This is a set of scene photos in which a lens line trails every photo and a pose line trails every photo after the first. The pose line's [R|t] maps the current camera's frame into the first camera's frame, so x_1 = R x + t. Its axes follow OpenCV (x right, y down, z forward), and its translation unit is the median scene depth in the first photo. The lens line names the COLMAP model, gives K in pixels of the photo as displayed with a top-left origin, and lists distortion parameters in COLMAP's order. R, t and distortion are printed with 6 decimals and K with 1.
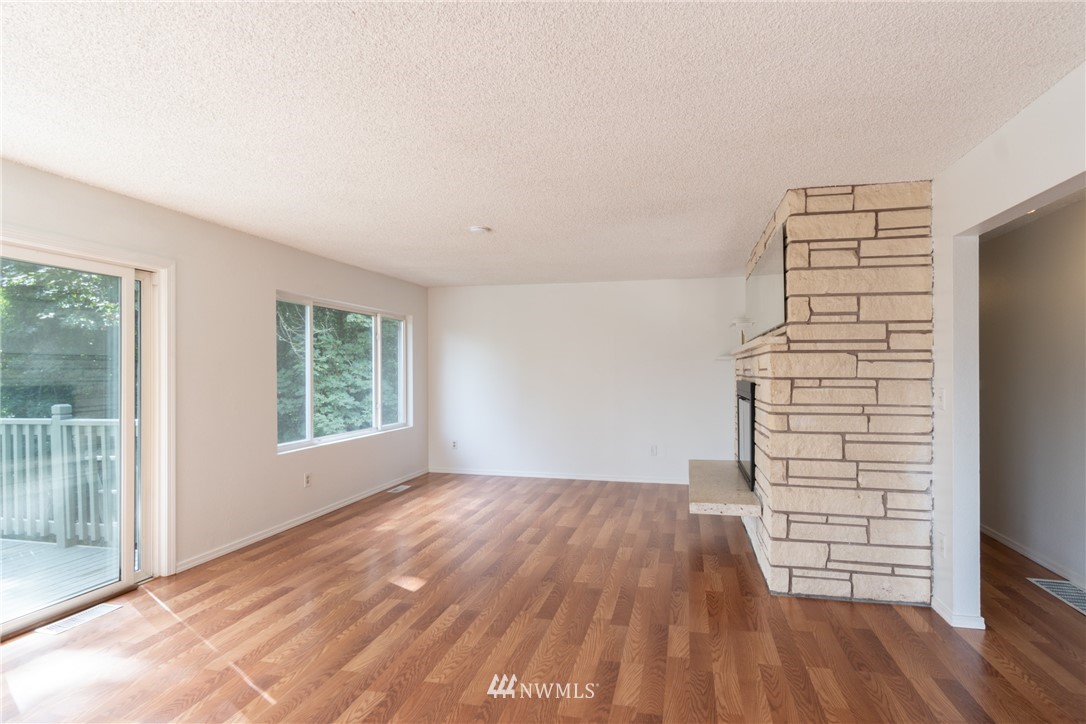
lens RADIAL K [[547.8, 0, 566.4], [0, 547.8, 370.7], [0, 0, 1]] dist [0.000914, -0.000475]
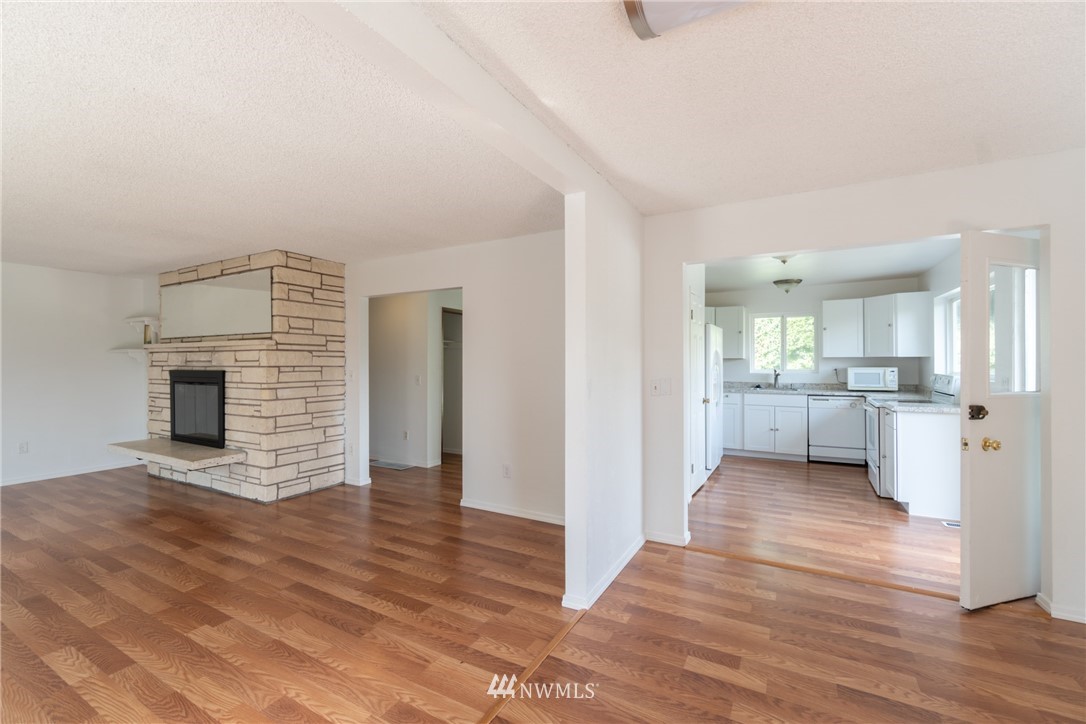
lens RADIAL K [[475.4, 0, 547.2], [0, 475.4, 362.0], [0, 0, 1]] dist [-0.002714, -0.000136]
pose [[0.288055, 0.000066, 0.957614, -0.722797], [-0.000057, 1.000000, -0.000051, 0.000444], [-0.957614, -0.000040, 0.288055, -0.169859]]
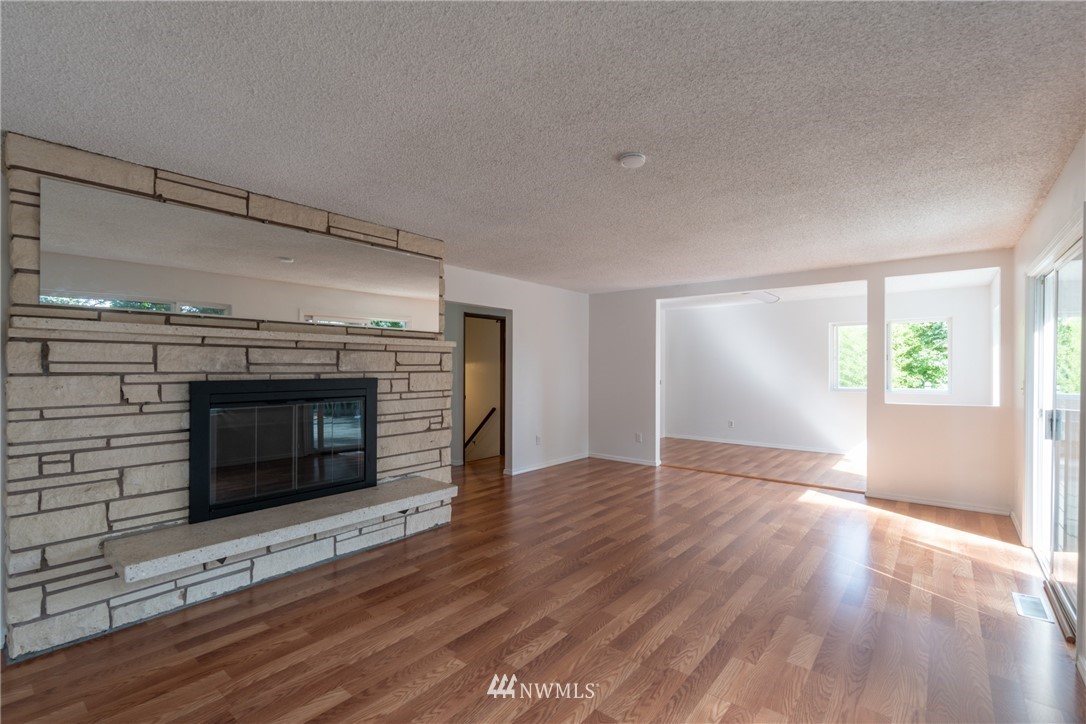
lens RADIAL K [[475.4, 0, 587.1], [0, 475.4, 367.1], [0, 0, 1]] dist [-0.002714, -0.000136]
pose [[-0.917375, 0.003399, 0.398010, -0.455516], [0.001957, 0.999990, -0.004029, 0.008750], [-0.398019, -0.002917, -0.917372, 2.060083]]
